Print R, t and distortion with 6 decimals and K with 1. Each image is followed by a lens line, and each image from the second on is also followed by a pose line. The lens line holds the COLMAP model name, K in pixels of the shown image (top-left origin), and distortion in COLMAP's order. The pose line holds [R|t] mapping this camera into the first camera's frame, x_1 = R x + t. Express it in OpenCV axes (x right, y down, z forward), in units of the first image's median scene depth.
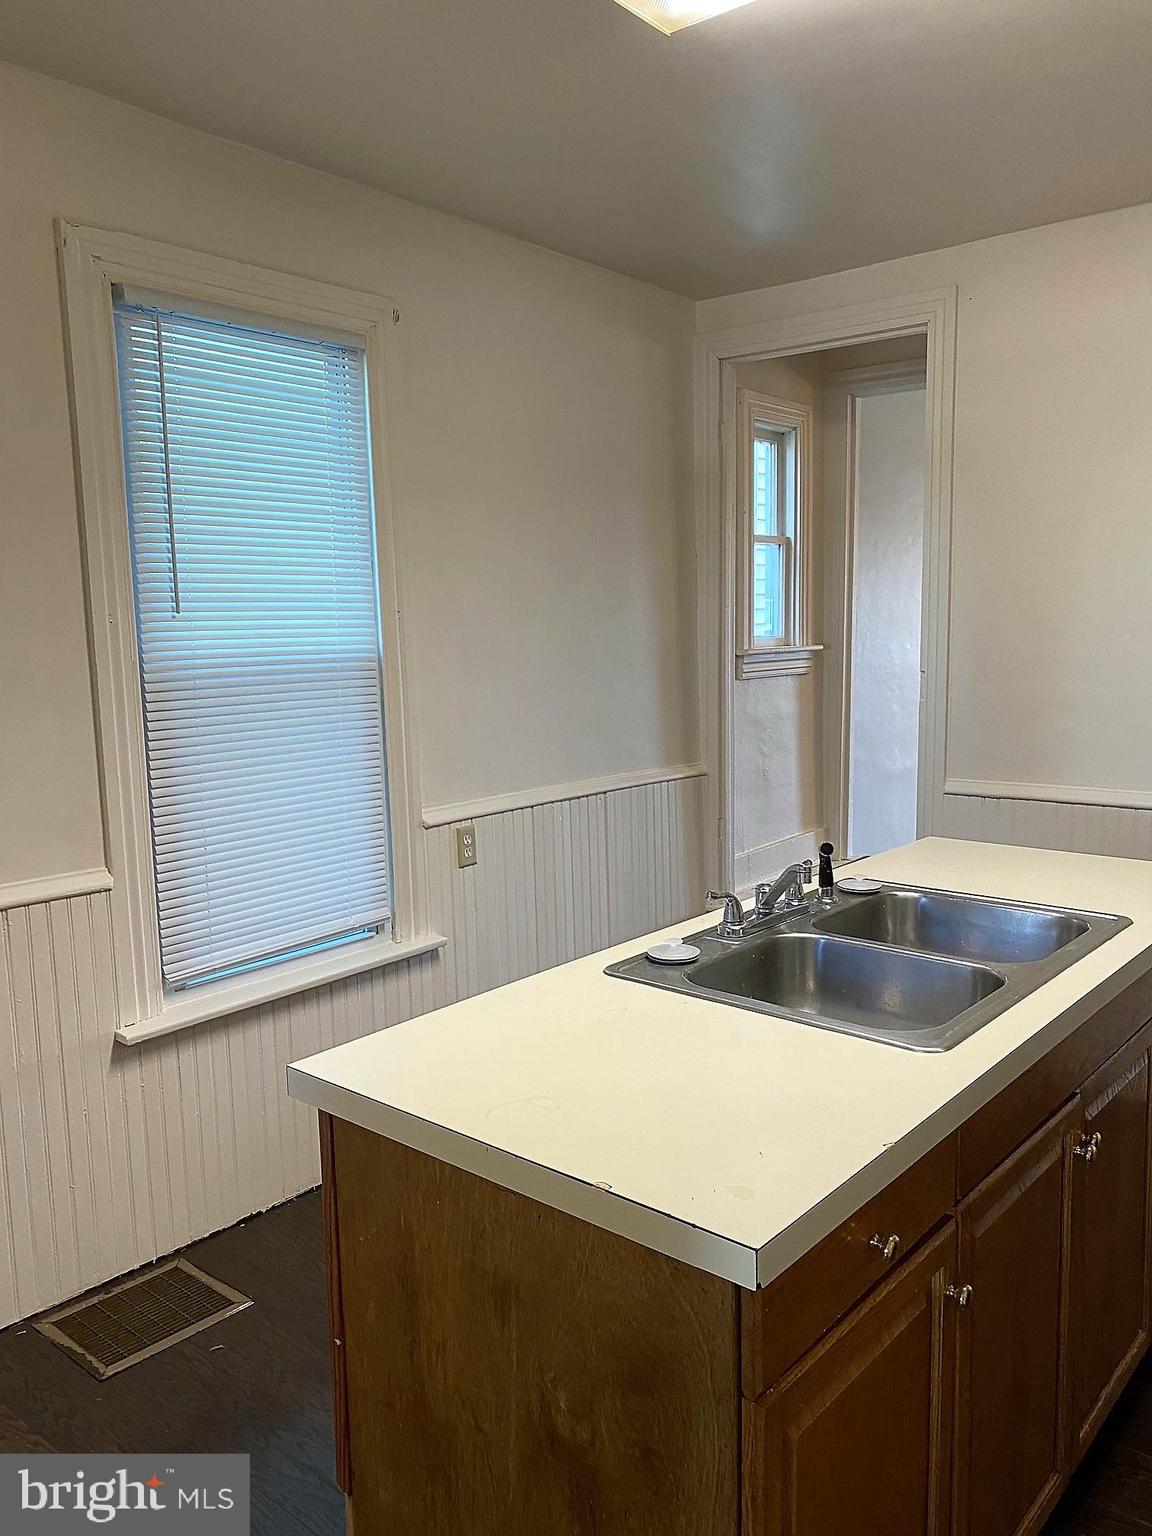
lens RADIAL K [[1171.4, 0, 576.0], [0, 1171.4, 768.0], [0, 0, 1]] dist [0.003246, 0.000147]
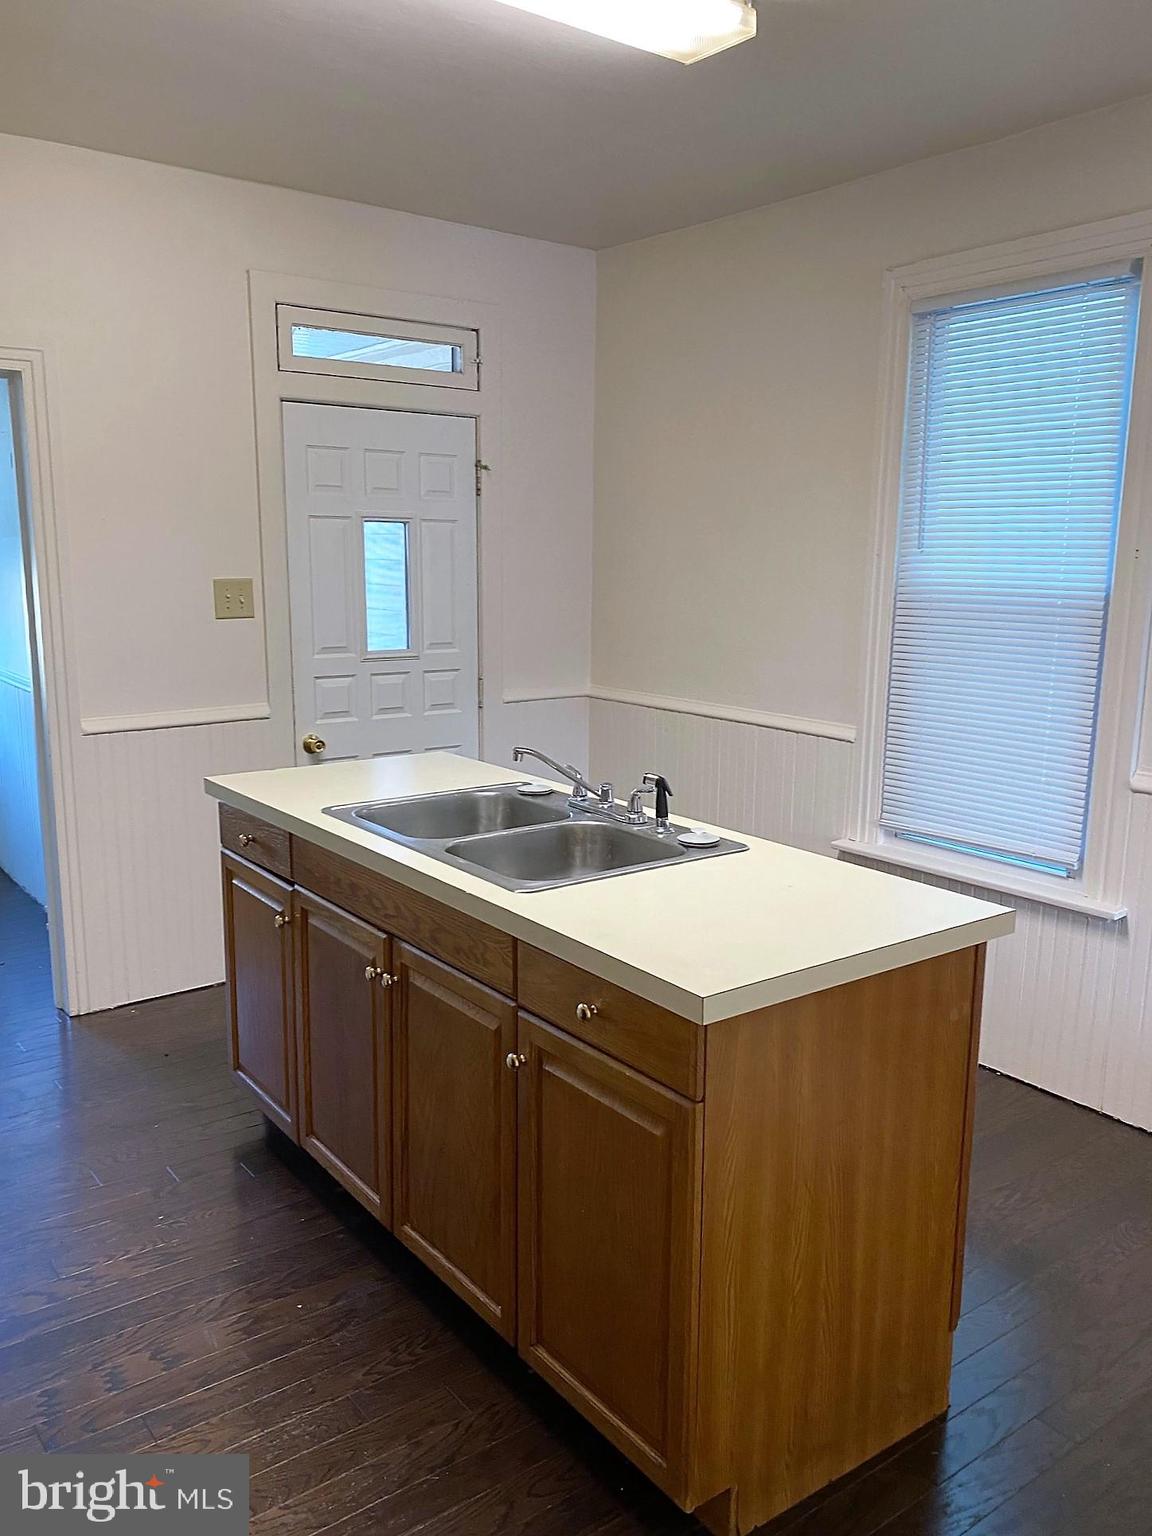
lens RADIAL K [[1171.4, 0, 576.0], [0, 1171.4, 768.0], [0, 0, 1]] dist [0.003246, 0.000147]
pose [[-0.207635, 0.203915, -0.956716, 0.915232], [-0.124770, 0.964522, 0.232658, -0.137409], [0.970216, 0.167678, -0.174826, 0.801905]]
